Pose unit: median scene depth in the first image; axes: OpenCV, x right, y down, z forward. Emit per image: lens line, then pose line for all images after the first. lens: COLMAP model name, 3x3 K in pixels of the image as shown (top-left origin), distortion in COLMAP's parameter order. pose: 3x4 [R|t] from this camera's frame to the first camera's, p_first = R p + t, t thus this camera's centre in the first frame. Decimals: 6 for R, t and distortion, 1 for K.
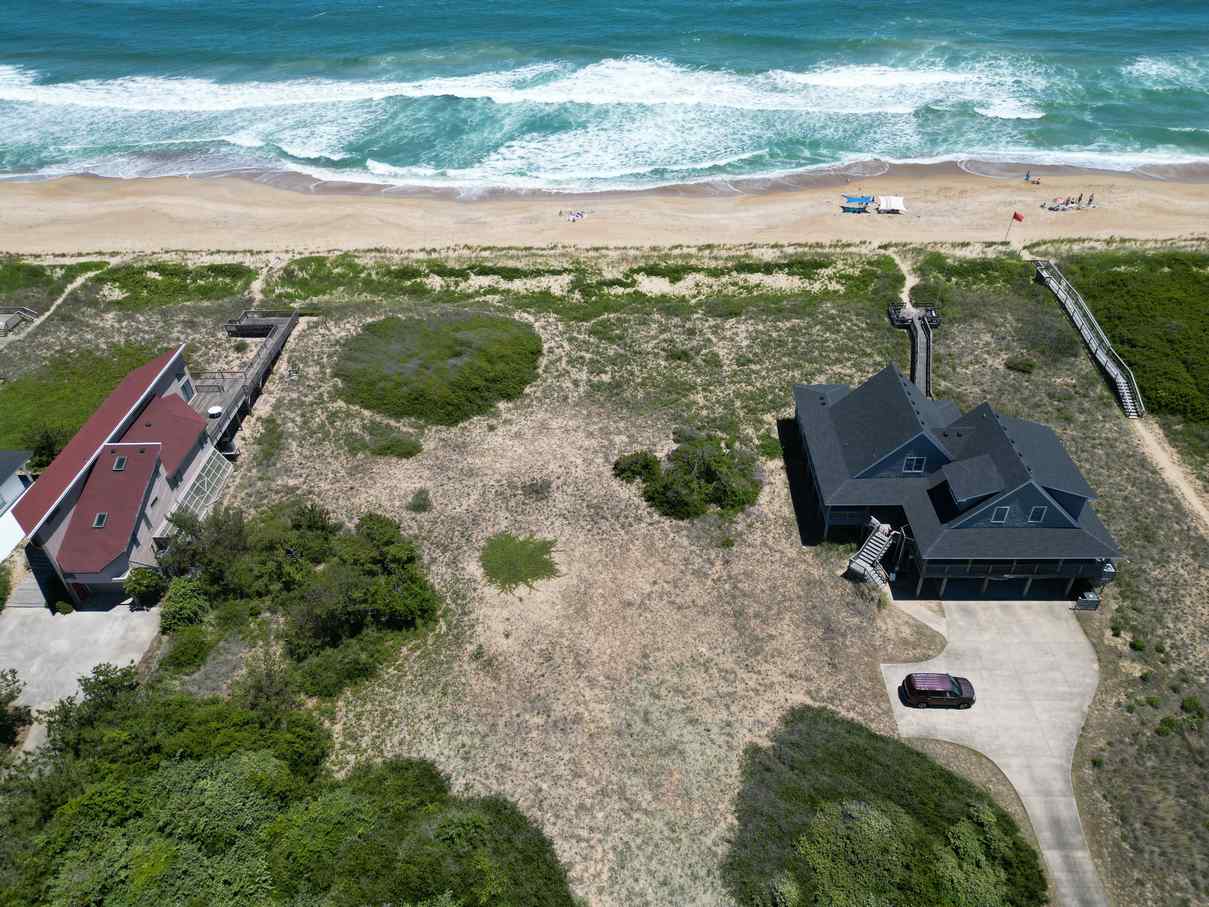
lens RADIAL K [[846.7, 0, 603.1], [0, 846.7, 454.8], [0, 0, 1]] dist [0.078053, -0.087719]
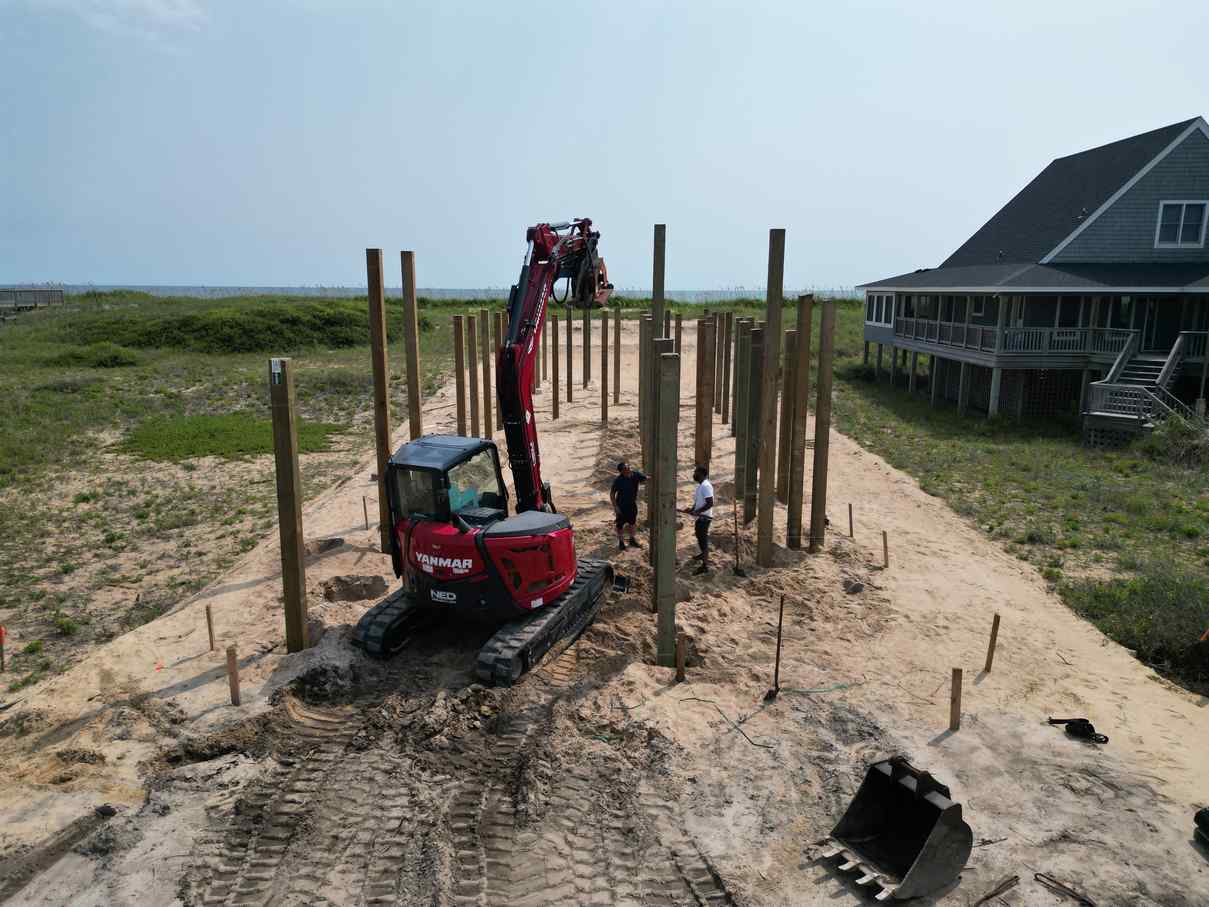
lens RADIAL K [[848.3, 0, 604.5], [0, 848.3, 453.5], [0, 0, 1]] dist [0.073788, -0.079633]
pose [[0.999517, 0.030772, 0.004254, 0.079249], [-0.025213, 0.883583, -0.467595, 0.351224], [-0.018148, 0.467262, 0.883933, 0.721628]]
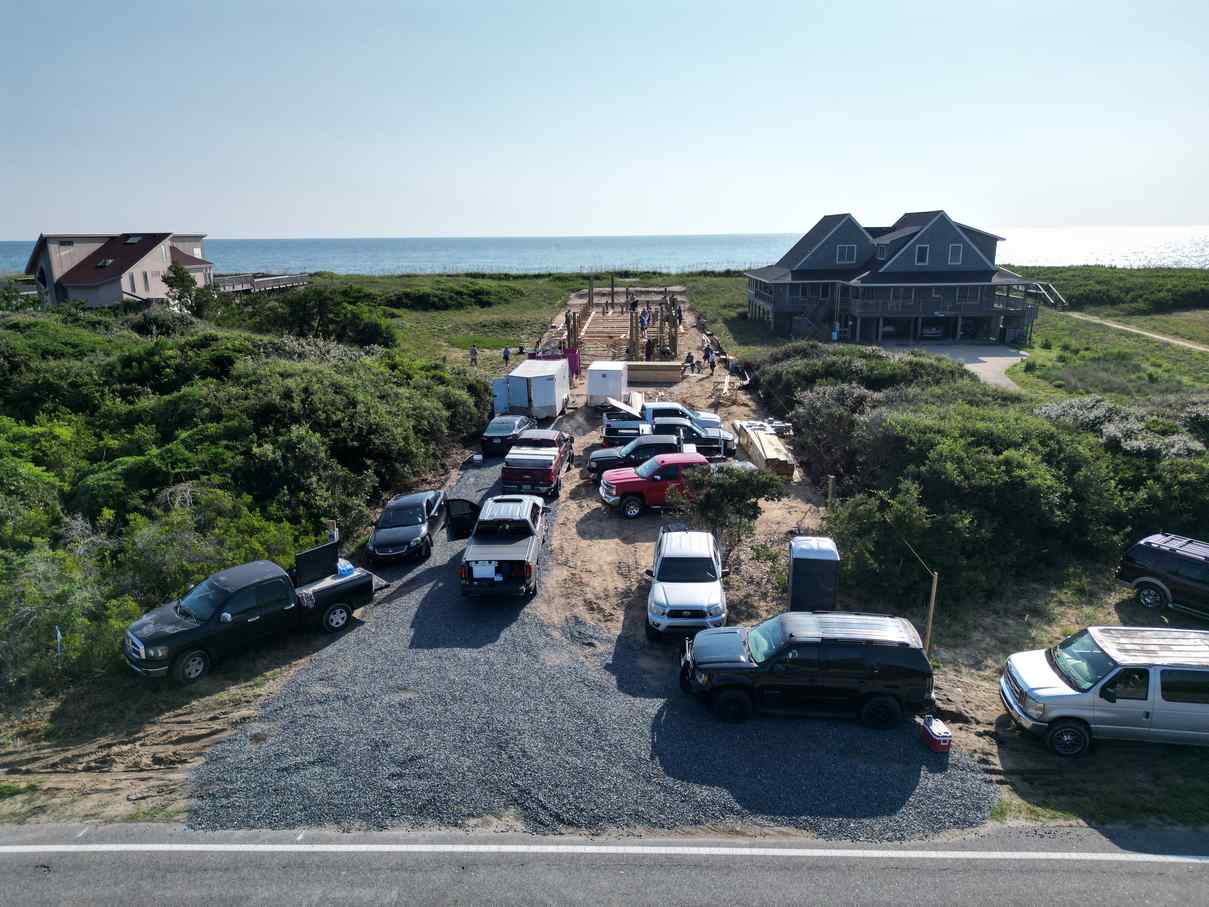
lens RADIAL K [[848.3, 0, 604.5], [0, 848.3, 453.5], [0, 0, 1]] dist [0.073788, -0.079633]
pose [[0.999824, 0.017465, -0.006899, 0.067184], [-0.018754, 0.909901, -0.414401, 0.765595], [-0.000960, 0.414457, 0.910068, 0.104649]]
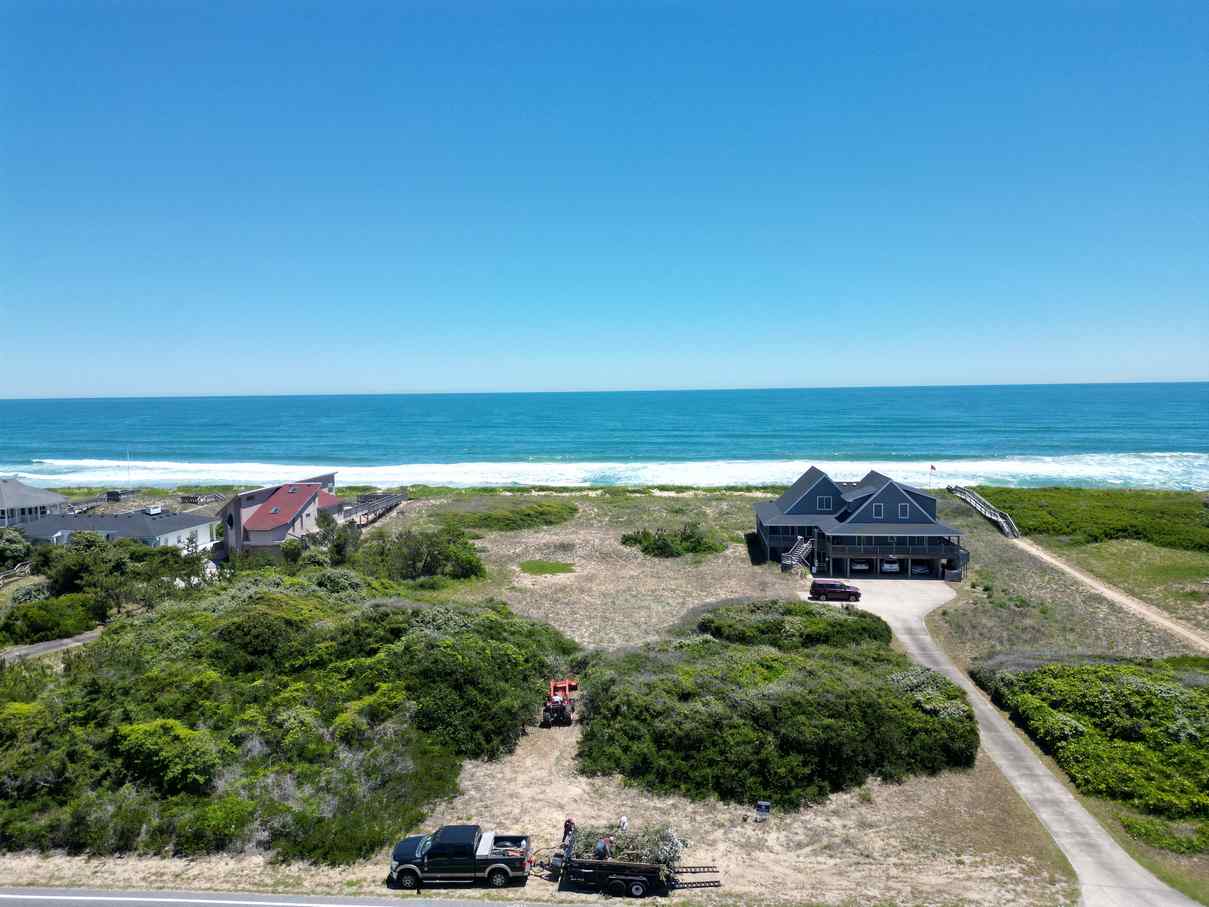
lens RADIAL K [[848.3, 0, 604.5], [0, 848.3, 453.5], [0, 0, 1]] dist [0.073788, -0.079633]
pose [[0.996894, 0.020103, -0.076152, 0.107658], [-0.059567, 0.824995, -0.561993, 0.832109], [0.051527, 0.564783, 0.823629, -0.272122]]
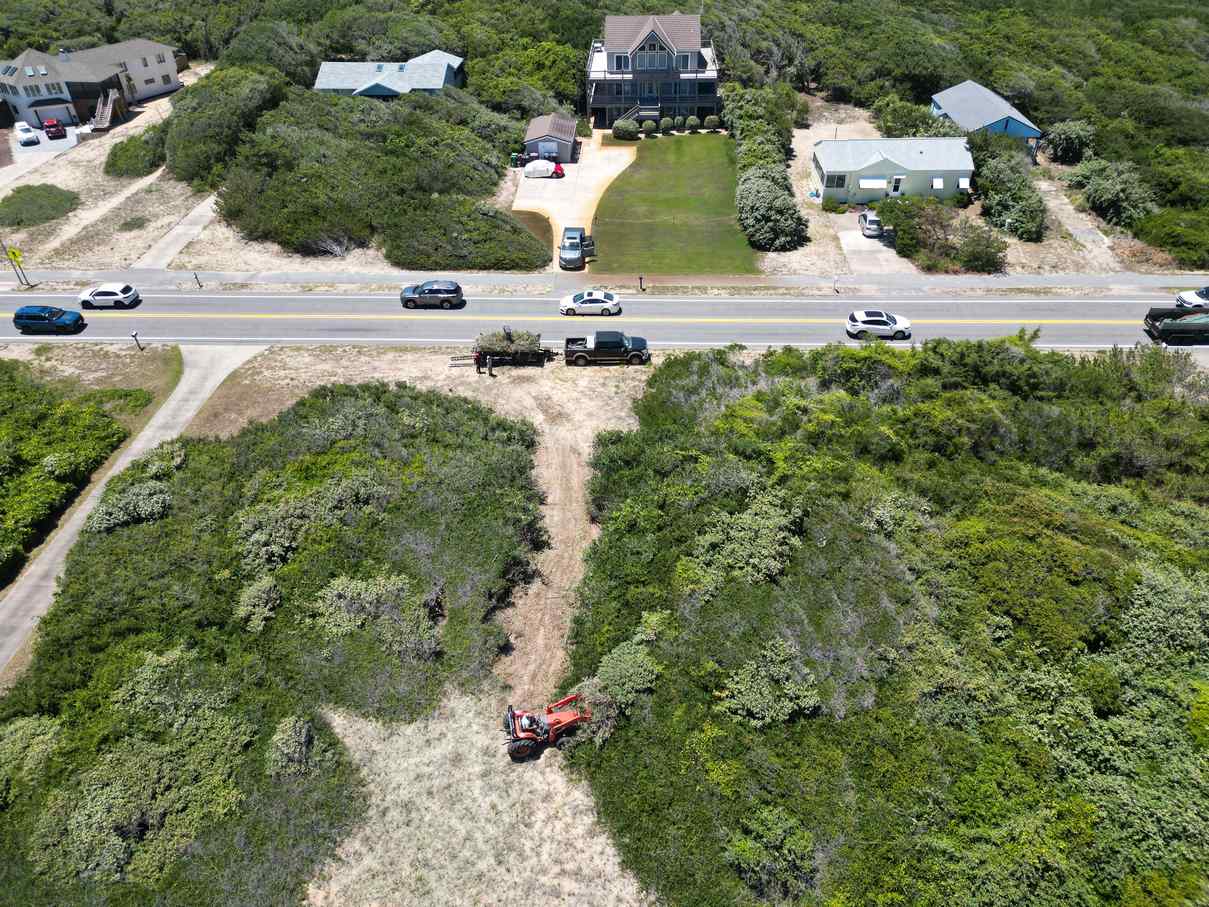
lens RADIAL K [[848.3, 0, 604.5], [0, 848.3, 453.5], [0, 0, 1]] dist [0.073788, -0.079633]
pose [[-0.998645, 0.027814, 0.043983, -0.067868], [0.049530, 0.248764, 0.967297, -0.177499], [0.015963, 0.968165, -0.249805, 0.711029]]
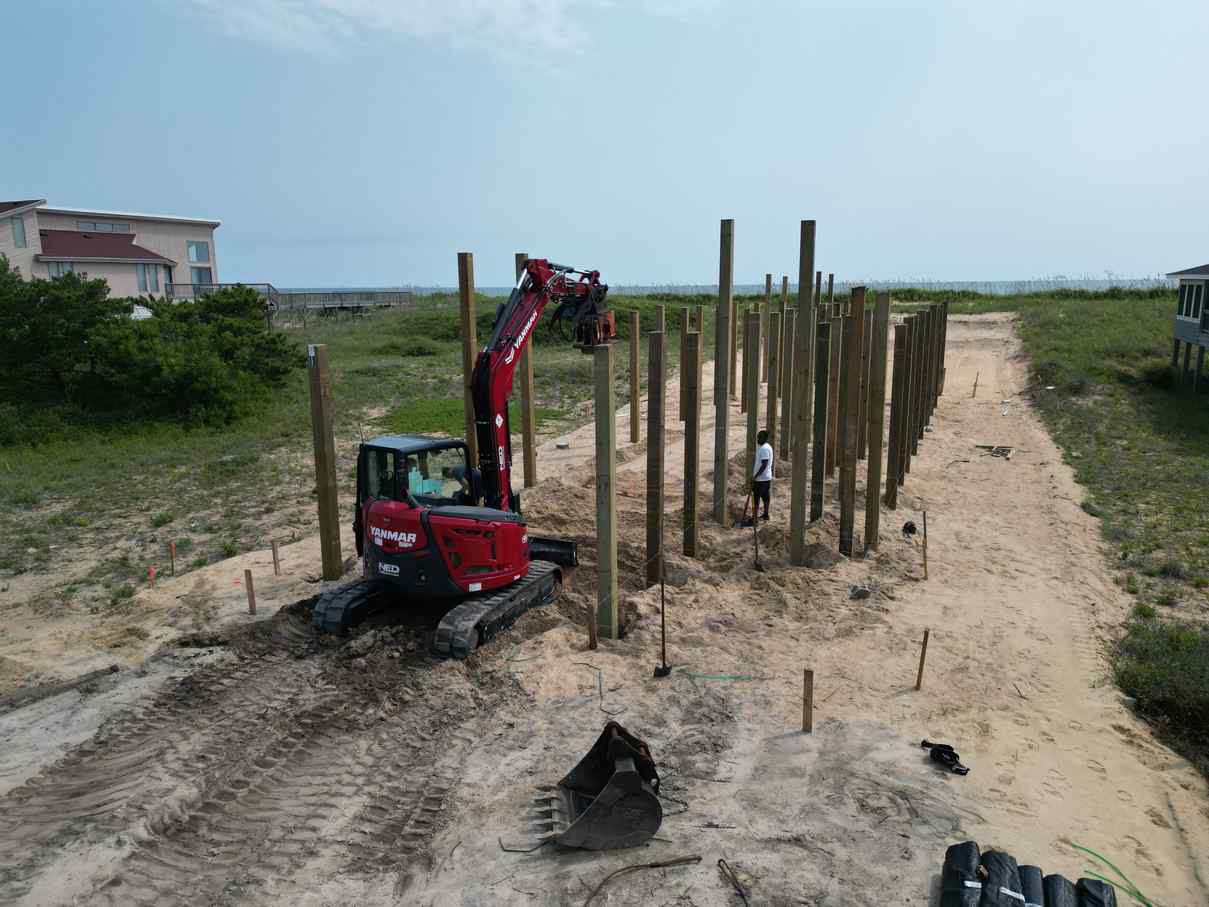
lens RADIAL K [[848.3, 0, 604.5], [0, 848.3, 453.5], [0, 0, 1]] dist [0.073788, -0.079633]
pose [[0.925658, 0.090681, -0.367333, 0.154409], [-0.248822, 0.877281, -0.410447, 0.349201], [0.285034, 0.471334, 0.834625, 0.721231]]
